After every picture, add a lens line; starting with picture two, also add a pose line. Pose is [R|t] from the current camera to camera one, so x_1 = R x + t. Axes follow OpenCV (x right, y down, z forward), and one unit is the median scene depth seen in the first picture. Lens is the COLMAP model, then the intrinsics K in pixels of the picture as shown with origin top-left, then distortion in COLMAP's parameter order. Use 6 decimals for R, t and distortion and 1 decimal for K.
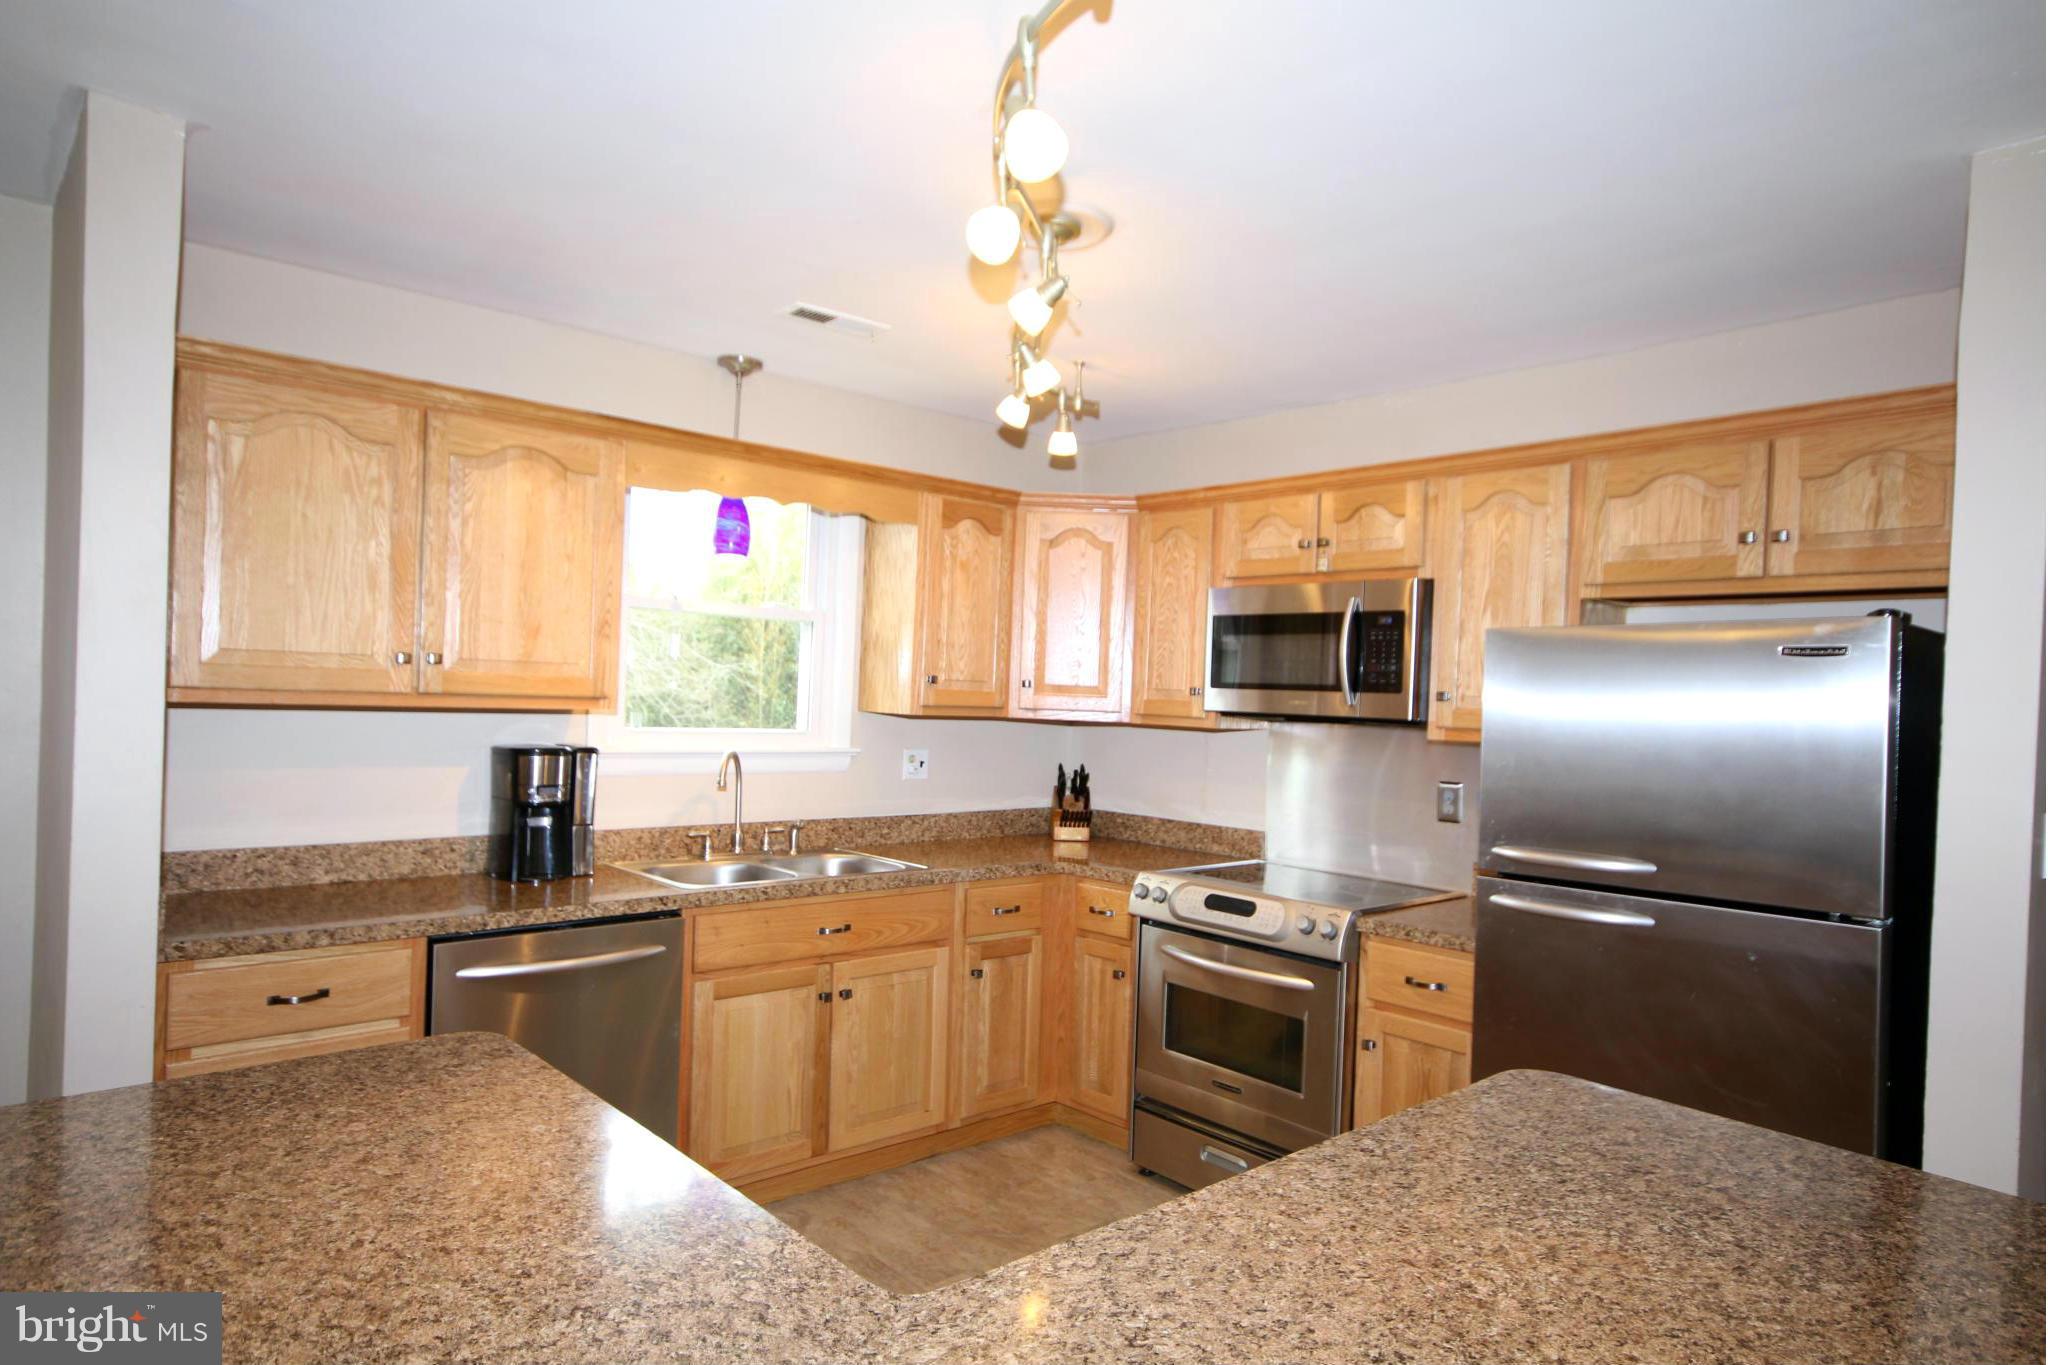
lens RADIAL K [[1198.8, 0, 1016.0], [0, 1198.8, 695.2], [0, 0, 1]] dist [0.015330, 0.000888]
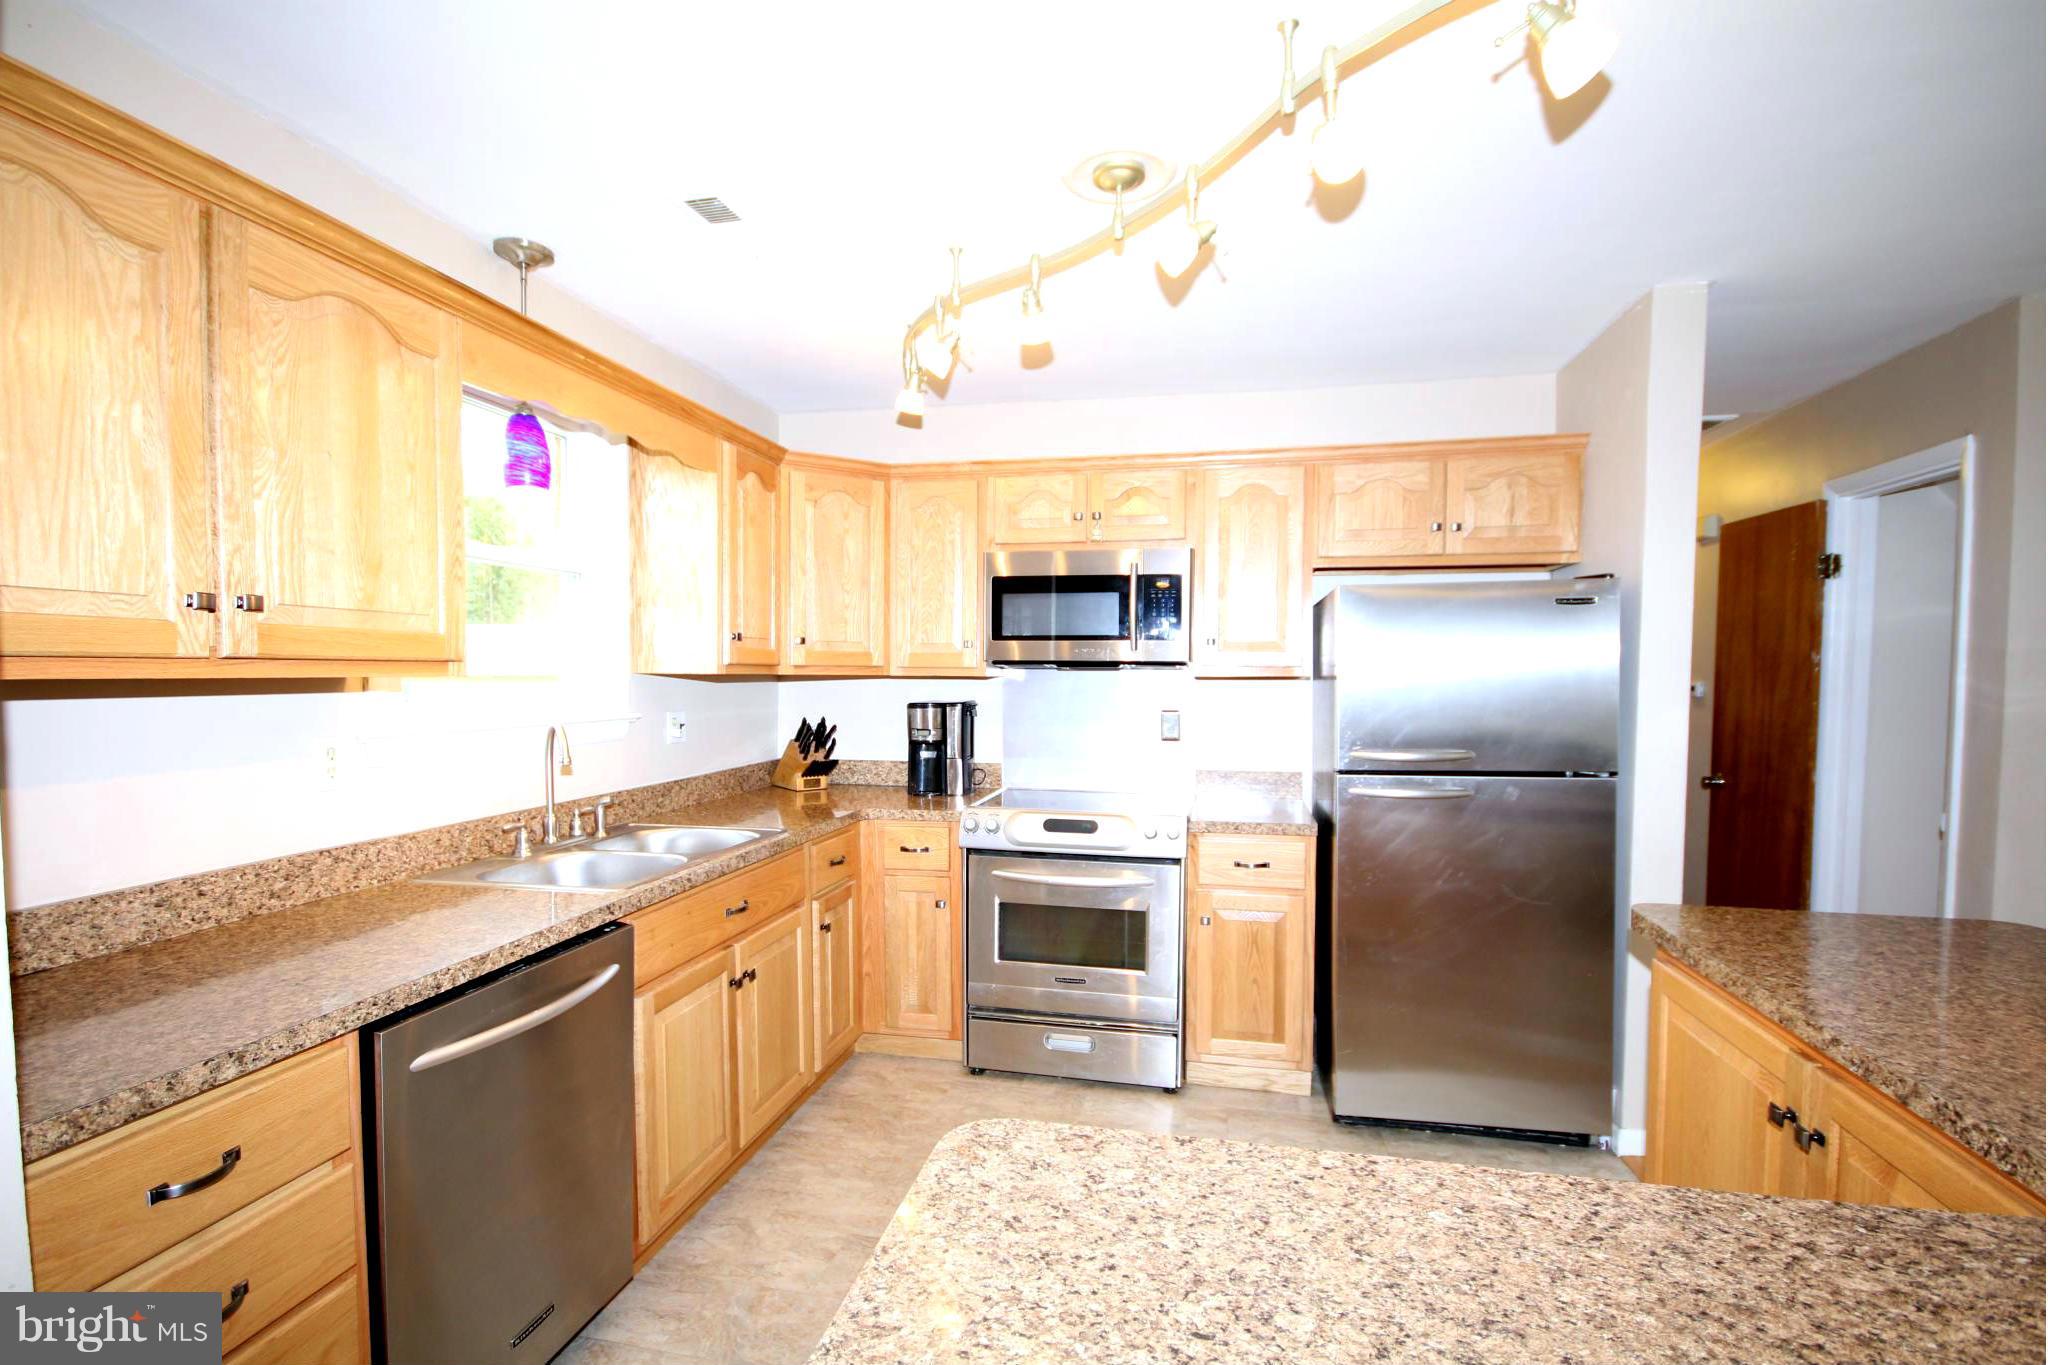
lens RADIAL K [[941.2, 0, 1017.9], [0, 941.2, 706.7], [0, 0, 1]] dist [0.001080, -0.005358]
pose [[0.805020, -0.055668, 0.590630, -0.395462], [0.026071, 0.997946, 0.058524, 0.005712], [-0.592675, -0.031715, 0.804817, 0.303569]]
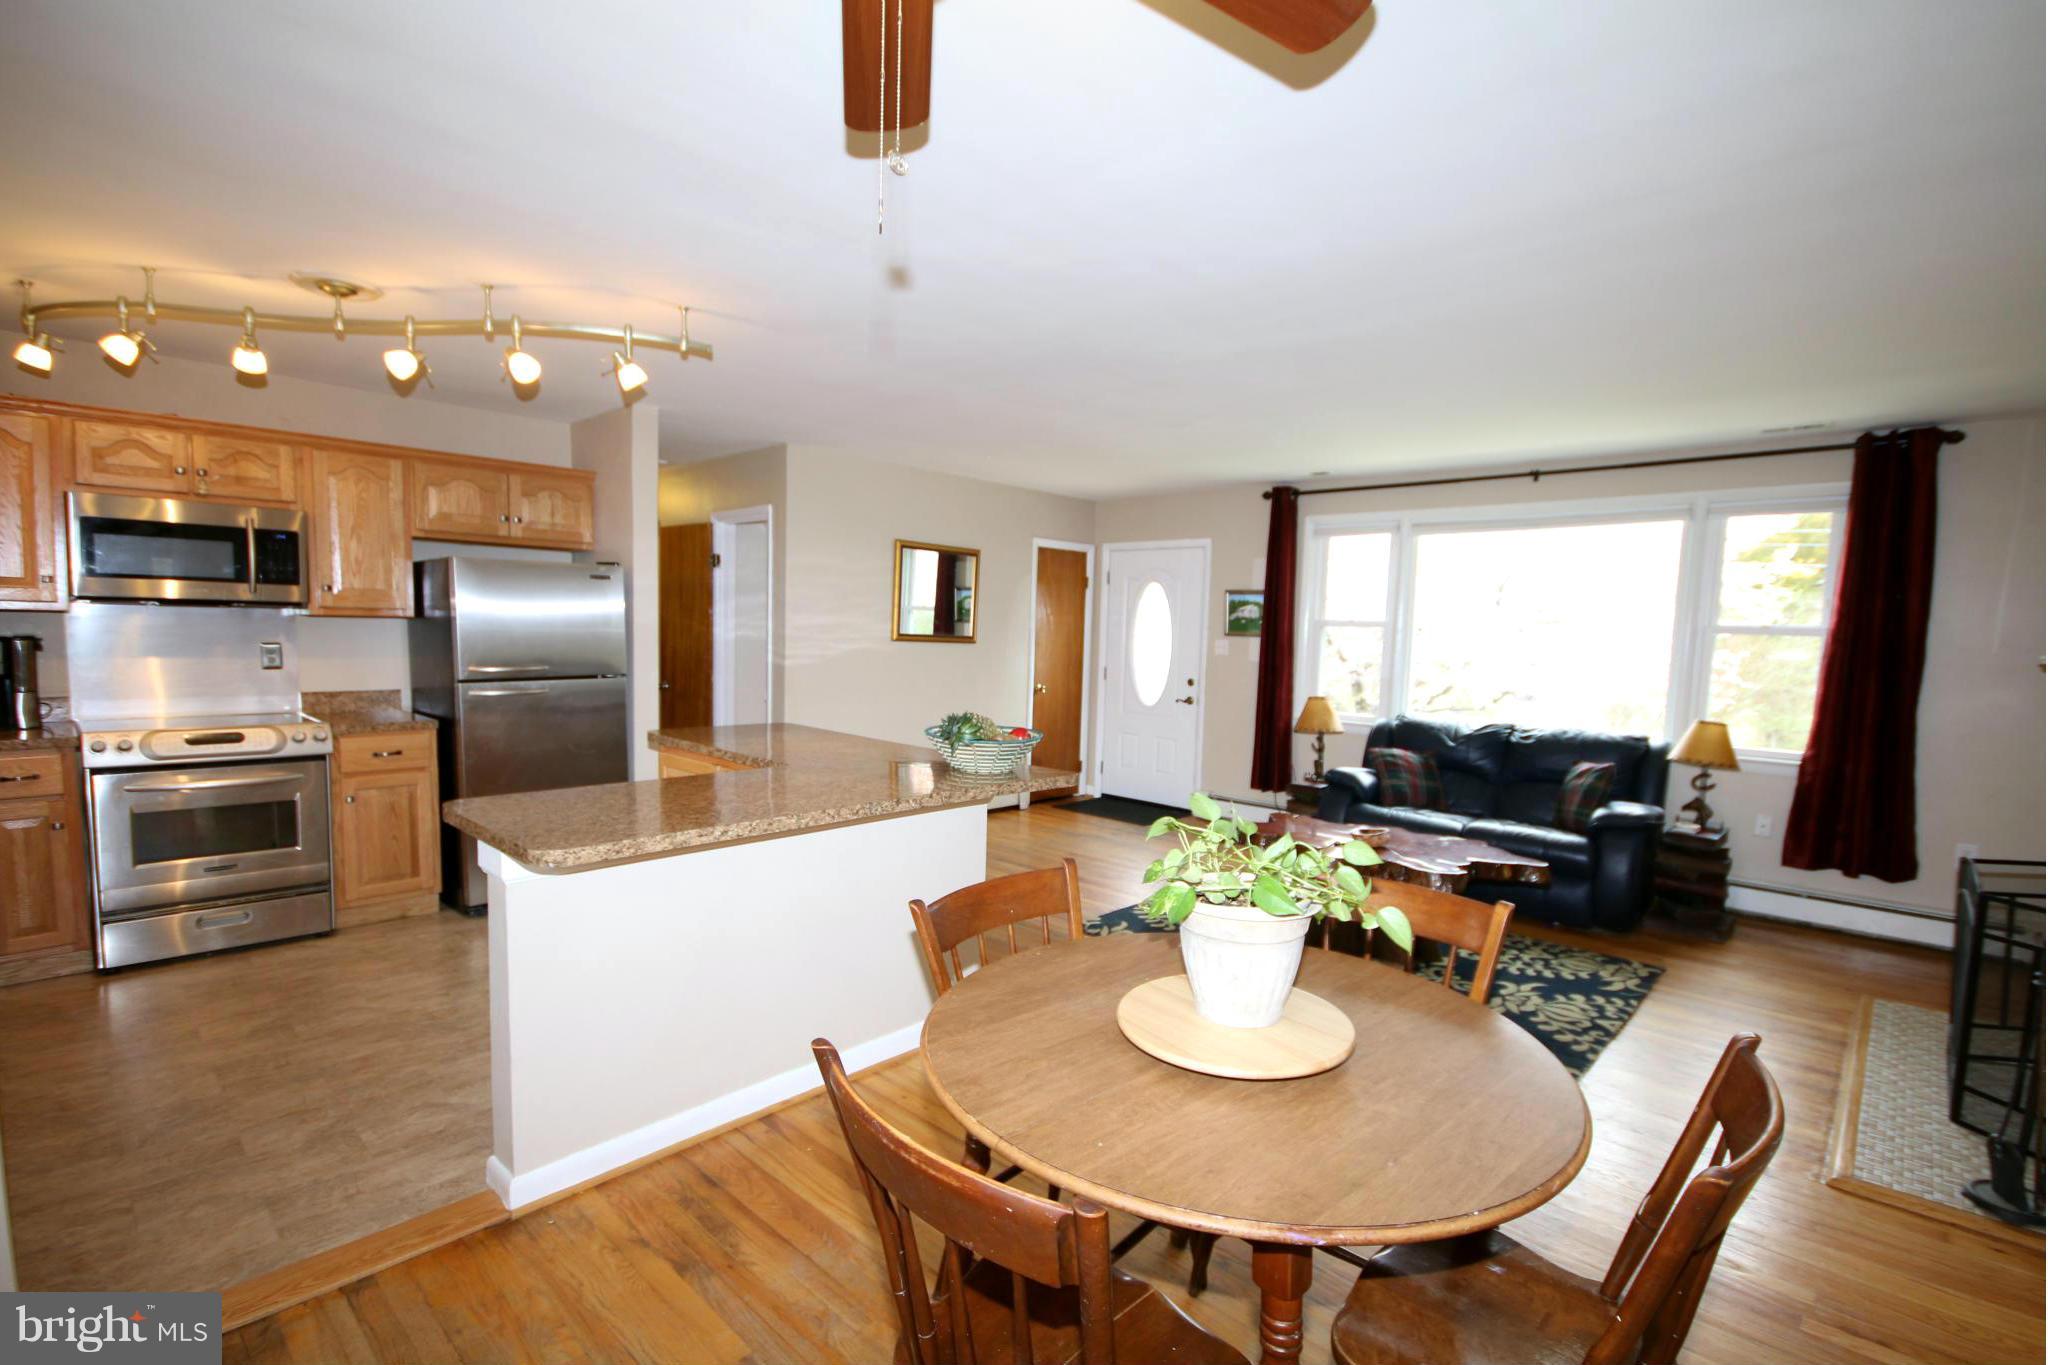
lens RADIAL K [[941.2, 0, 1024.9], [0, 941.2, 711.1], [0, 0, 1]] dist [0.001080, -0.005358]
pose [[-0.091260, -0.126922, 0.987706, -0.981275], [-0.027467, 0.991788, 0.124909, -0.018244], [-0.995448, -0.015730, -0.093997, 0.174127]]
